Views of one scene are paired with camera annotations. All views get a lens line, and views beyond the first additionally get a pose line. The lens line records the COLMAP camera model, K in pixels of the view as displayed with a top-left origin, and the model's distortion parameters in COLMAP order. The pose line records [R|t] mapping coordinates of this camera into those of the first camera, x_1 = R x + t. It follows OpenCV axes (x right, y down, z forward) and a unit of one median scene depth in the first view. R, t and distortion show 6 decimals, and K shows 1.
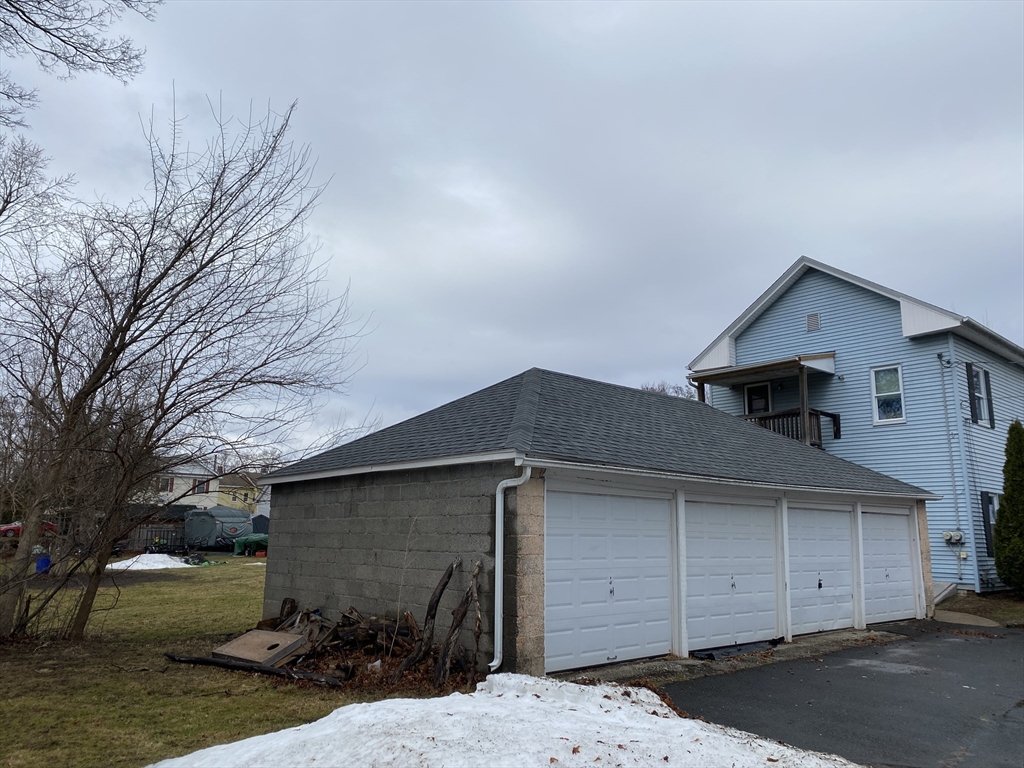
lens RADIAL K [[769.5, 0, 532.9], [0, 769.5, 366.0], [0, 0, 1]] dist [0.014209, -0.002789]
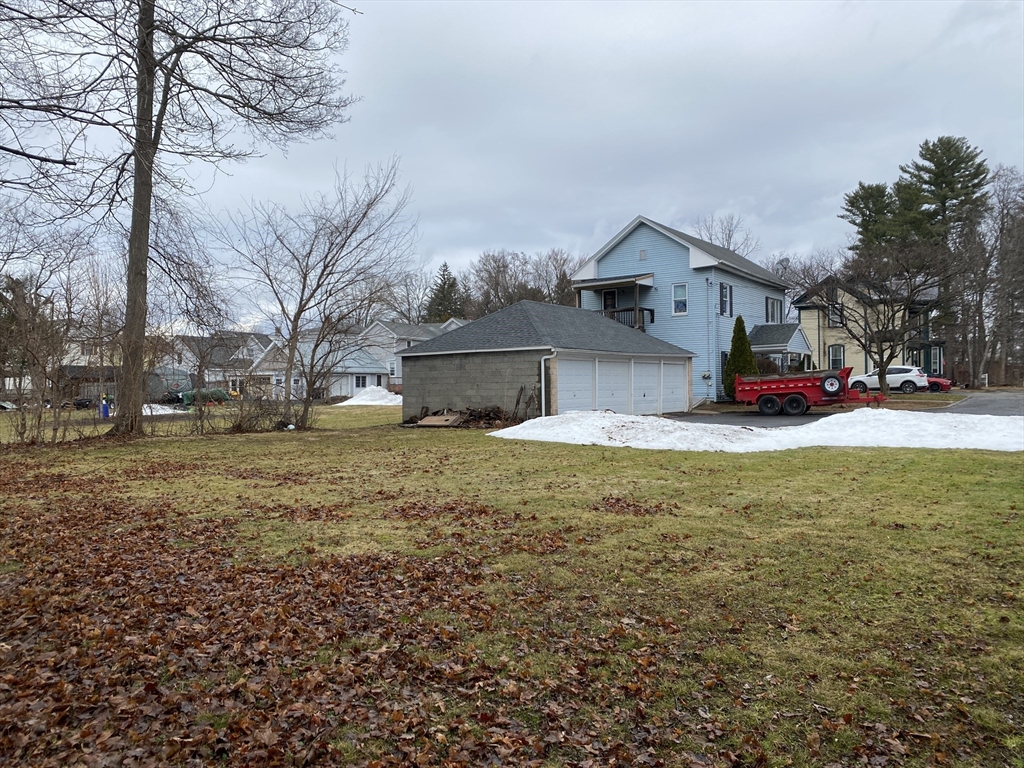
lens RADIAL K [[769.5, 0, 511.7], [0, 769.5, 384.1], [0, 0, 1]] dist [0.014209, -0.002789]
pose [[0.978403, -0.024369, 0.205267, -0.513117], [-0.019532, 0.977685, 0.209166, -0.233958], [-0.205783, -0.208658, 0.956094, -1.167743]]
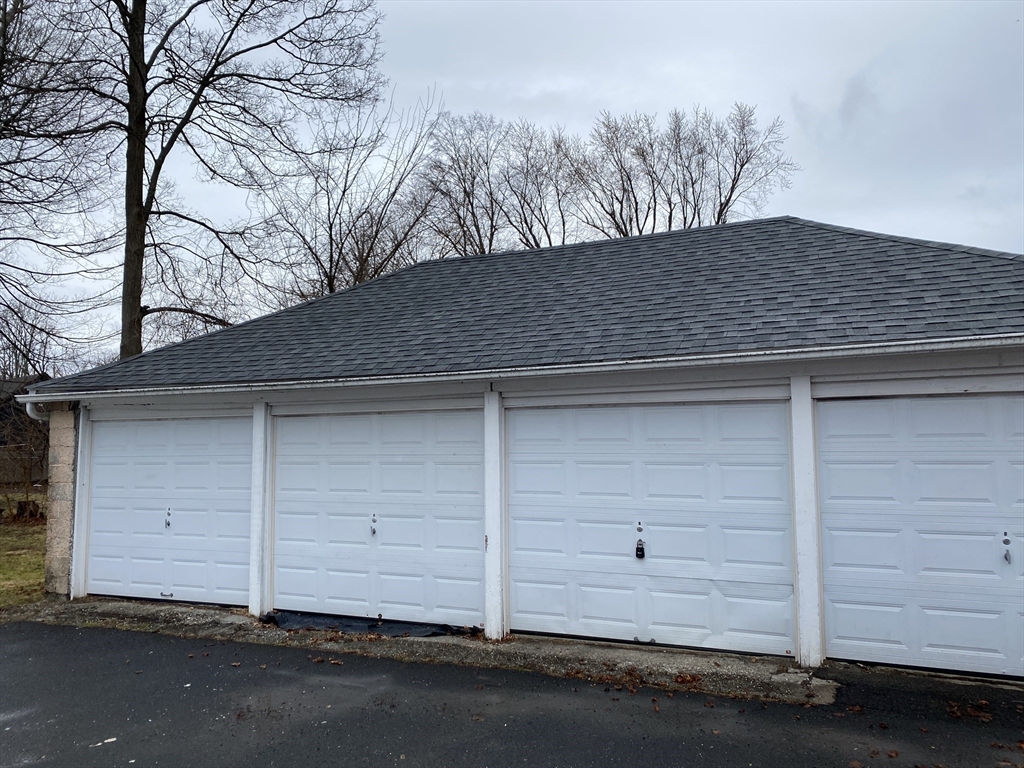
lens RADIAL K [[769.5, 0, 513.2], [0, 769.5, 386.5], [0, 0, 1]] dist [0.014209, -0.002789]
pose [[0.395538, -0.105862, -0.912328, 0.843631], [0.205414, 0.978369, -0.024469, 0.182931], [0.895184, -0.177726, 0.408728, 0.777912]]
